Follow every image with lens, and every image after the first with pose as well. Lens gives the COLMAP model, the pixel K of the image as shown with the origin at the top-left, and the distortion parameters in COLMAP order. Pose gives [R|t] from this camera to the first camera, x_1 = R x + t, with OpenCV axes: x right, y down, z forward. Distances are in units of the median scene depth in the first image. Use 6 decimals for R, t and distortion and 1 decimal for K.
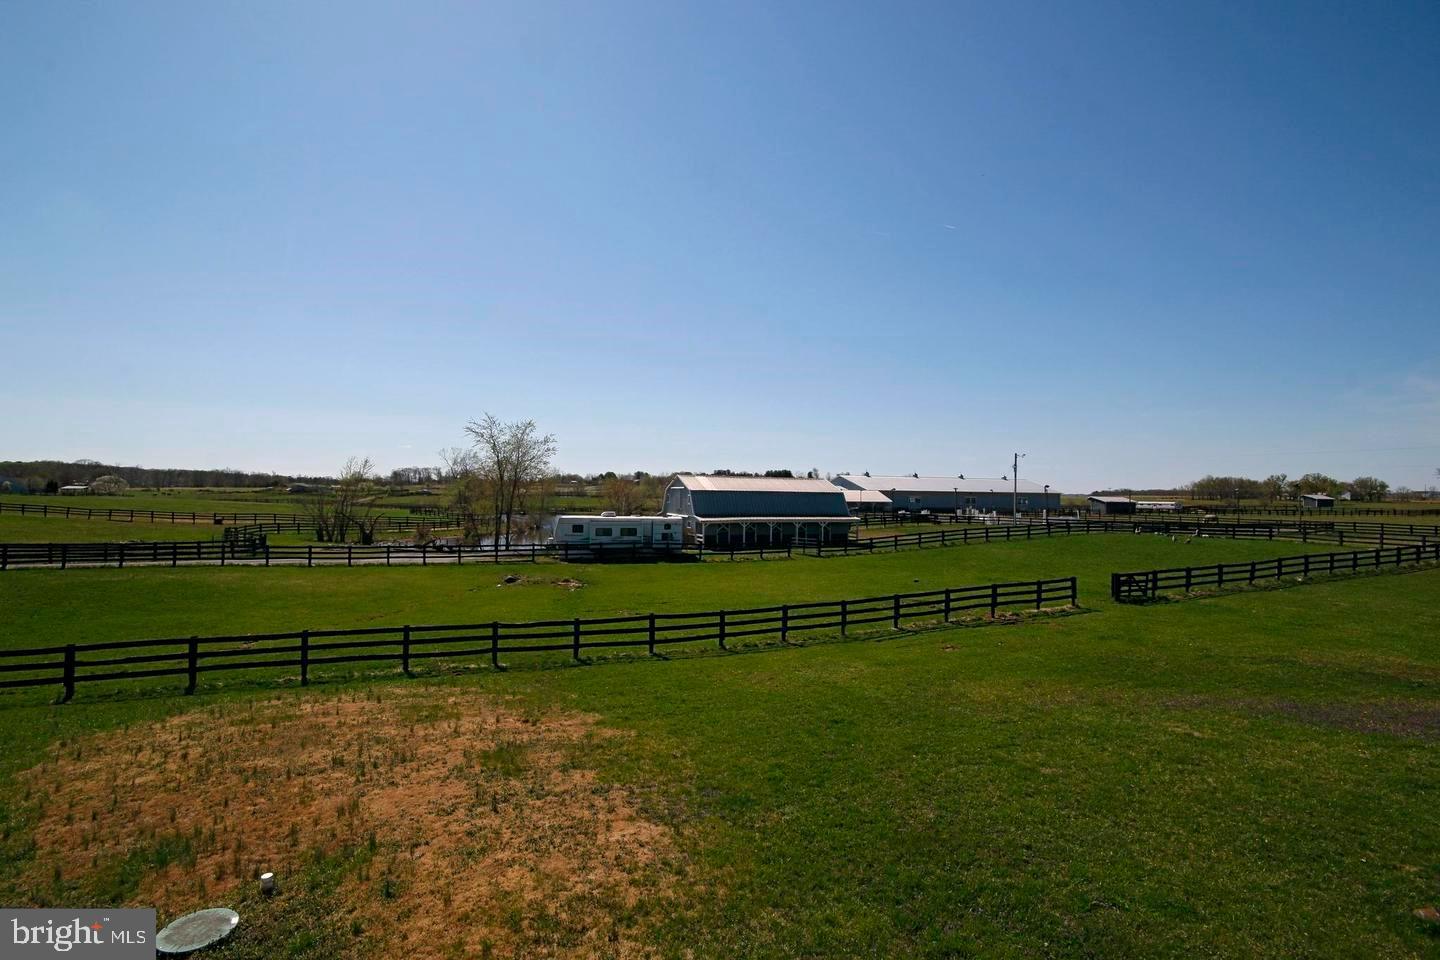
lens RADIAL K [[657.5, 0, 710.8], [0, 657.5, 483.3], [0, 0, 1]] dist [0.004244, -0.009643]
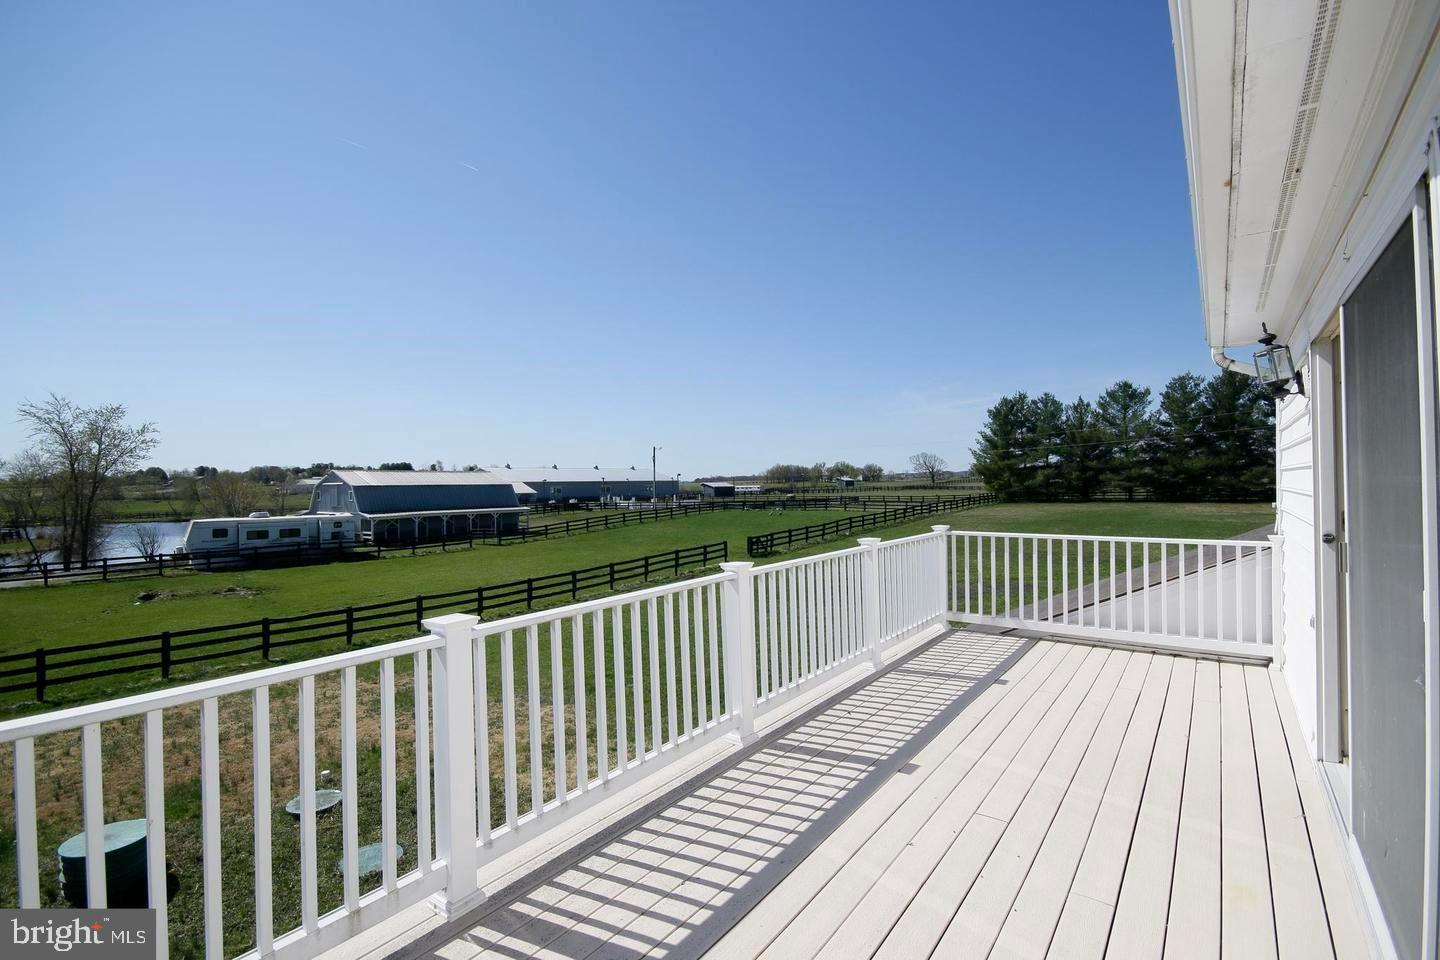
lens RADIAL K [[657.5, 0, 710.8], [0, 657.5, 483.3], [0, 0, 1]] dist [0.004244, -0.009643]
pose [[0.853209, -0.025145, 0.520963, -0.171997], [0.018369, 0.999666, 0.018168, -0.001397], [-0.521246, -0.005931, 0.853386, -0.137502]]
